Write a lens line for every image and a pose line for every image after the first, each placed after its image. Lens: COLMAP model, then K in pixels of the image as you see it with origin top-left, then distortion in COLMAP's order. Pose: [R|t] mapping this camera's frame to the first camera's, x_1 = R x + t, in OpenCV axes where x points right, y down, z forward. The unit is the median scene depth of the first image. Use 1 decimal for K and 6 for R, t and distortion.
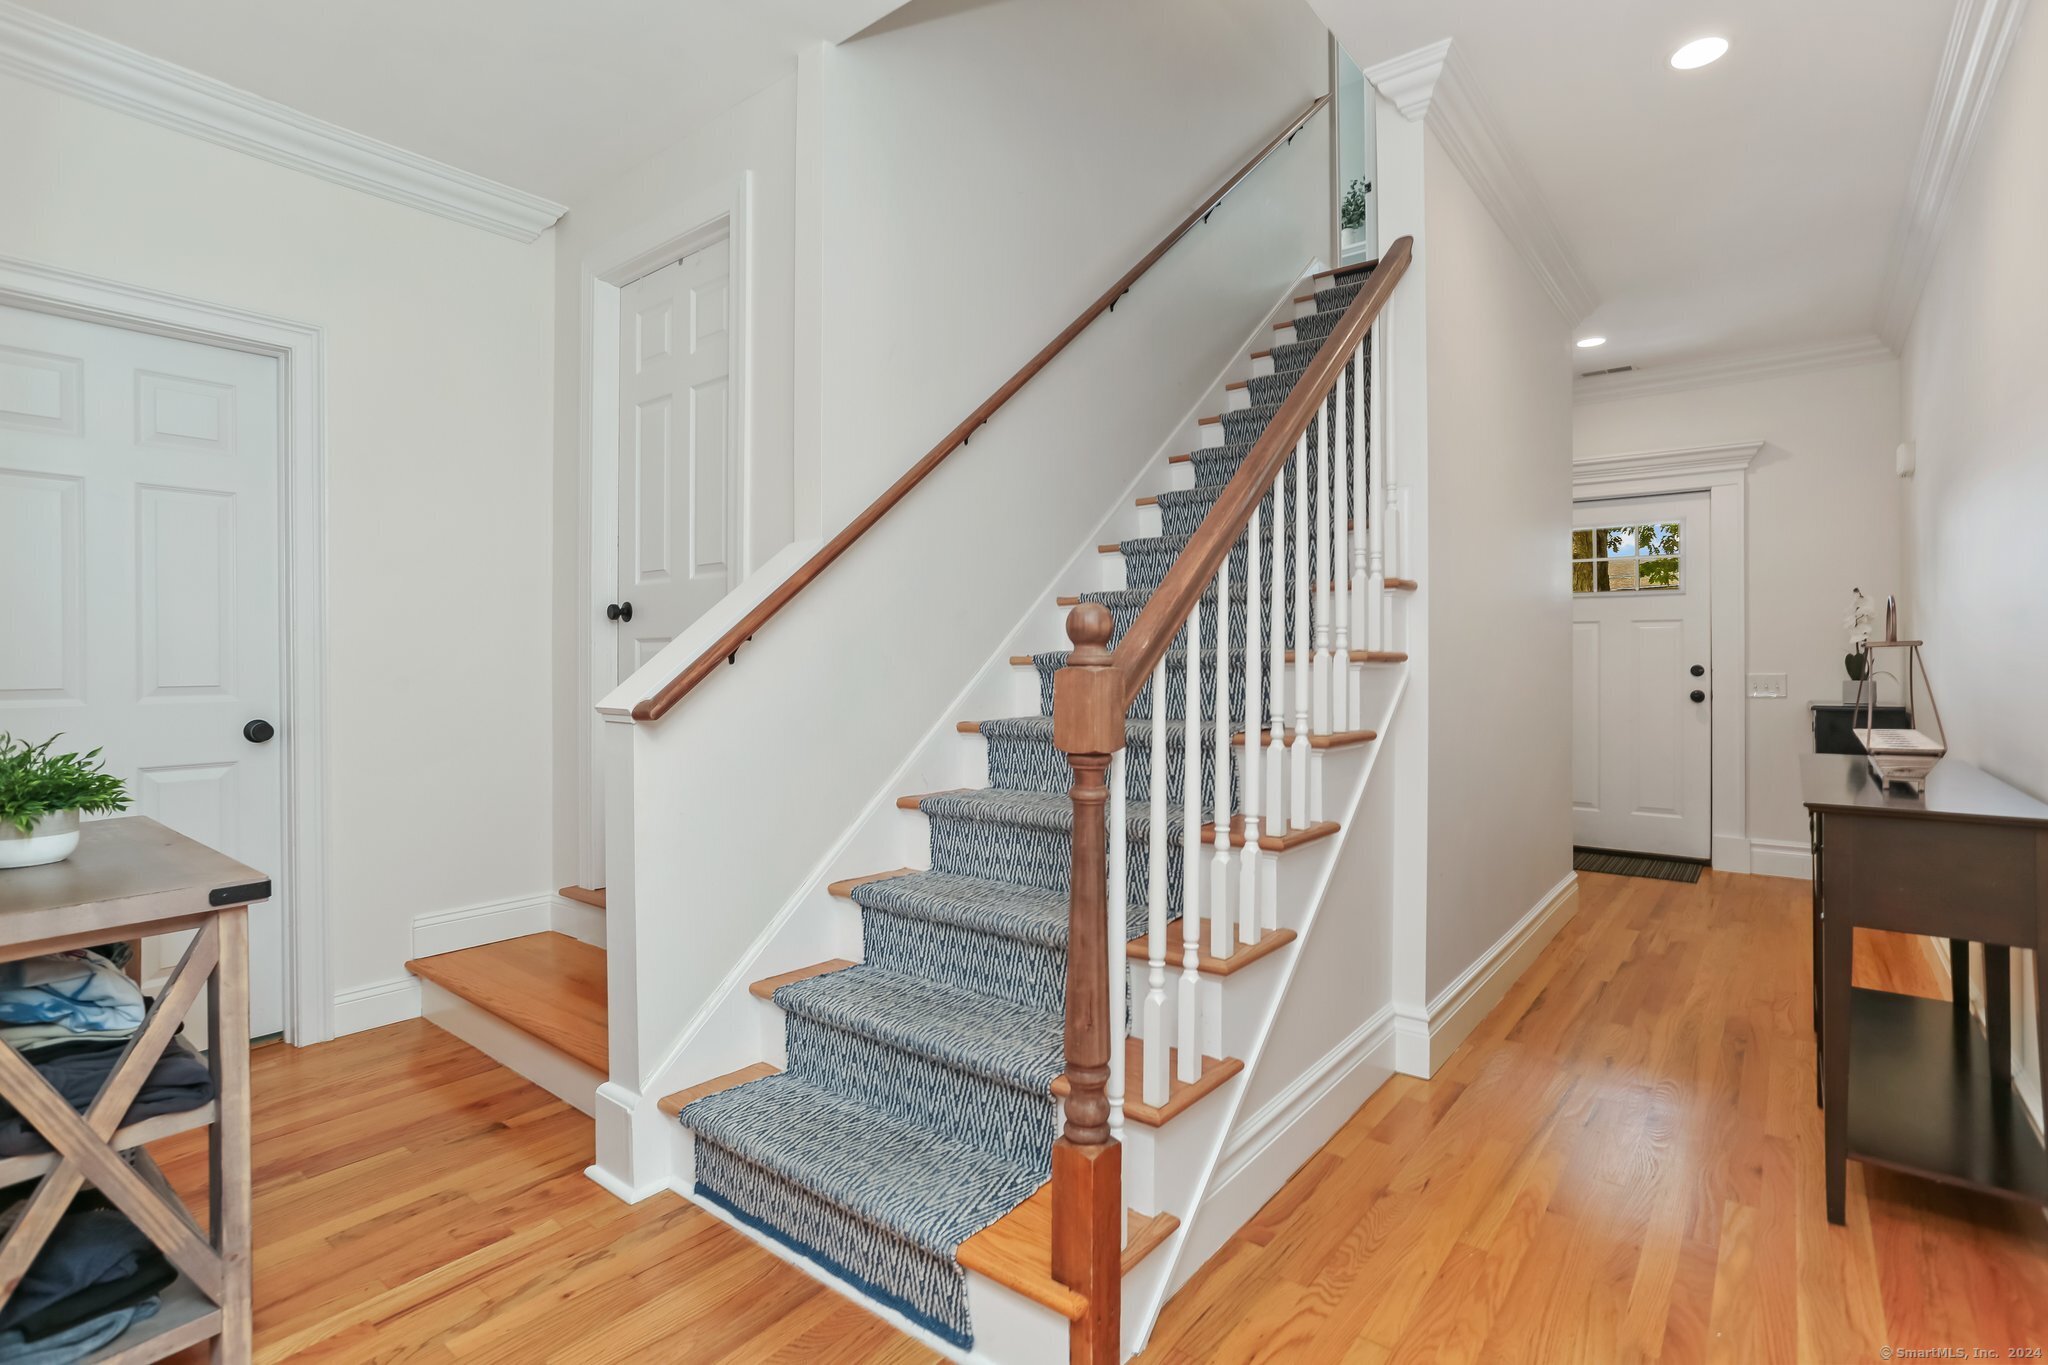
lens RADIAL K [[987.9, 0, 1017.2], [0, 987.9, 666.4], [0, 0, 1]] dist [-0.043310, 0.021519]
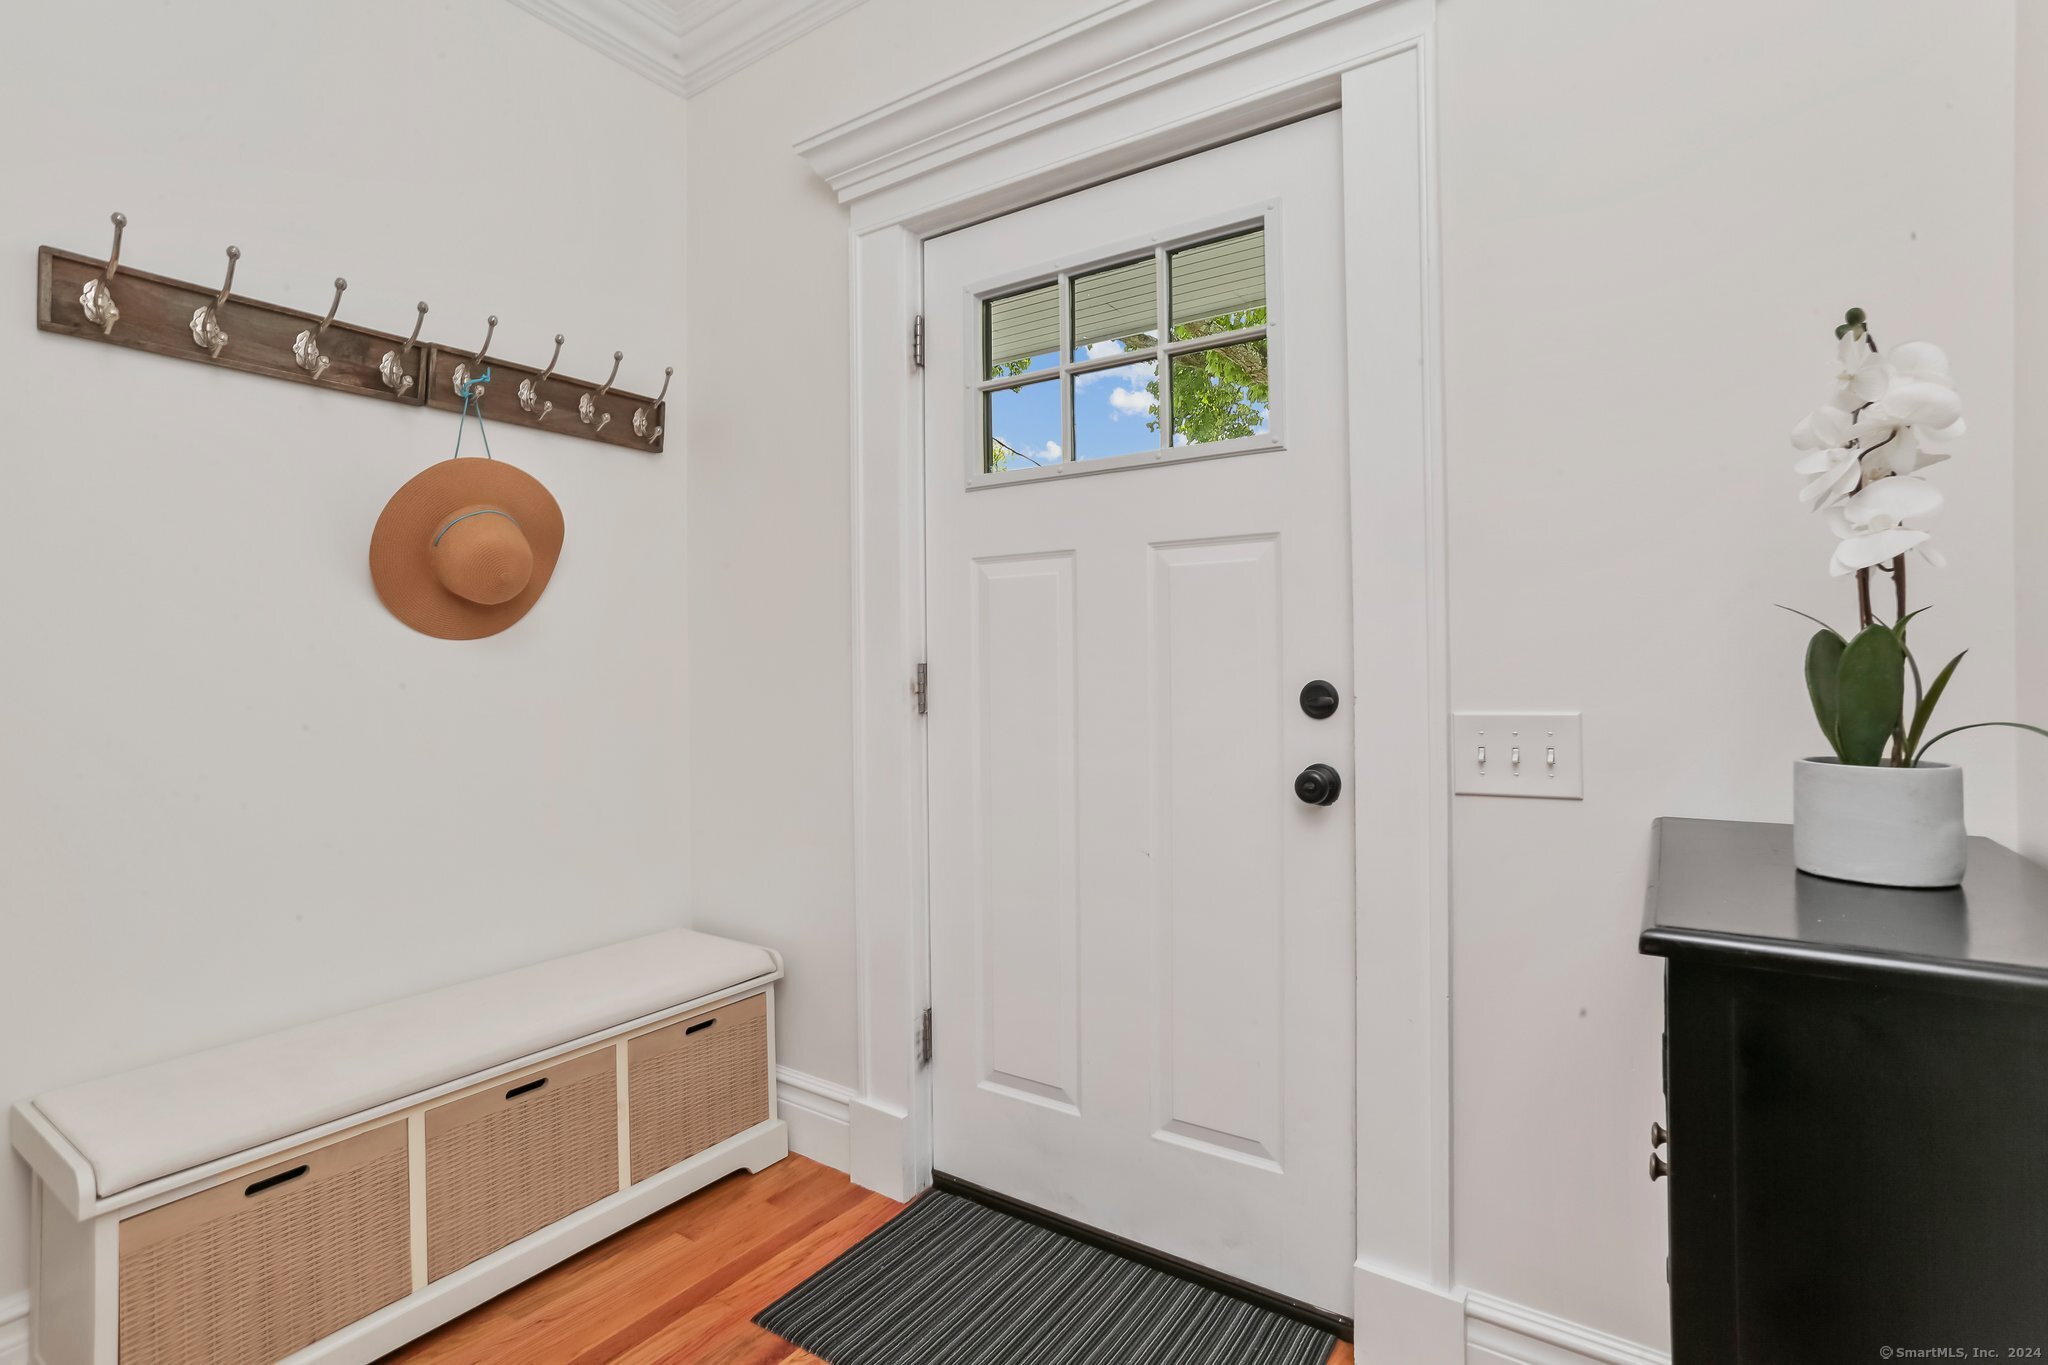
lens RADIAL K [[987.9, 0, 1024.0], [0, 987.9, 674.6], [0, 0, 1]] dist [-0.043310, 0.021519]
pose [[0.996592, -0.005896, 0.082278, 0.606662], [0.006266, 0.999971, -0.004241, -0.003176], [-0.082251, 0.004742, 0.996600, 0.728891]]
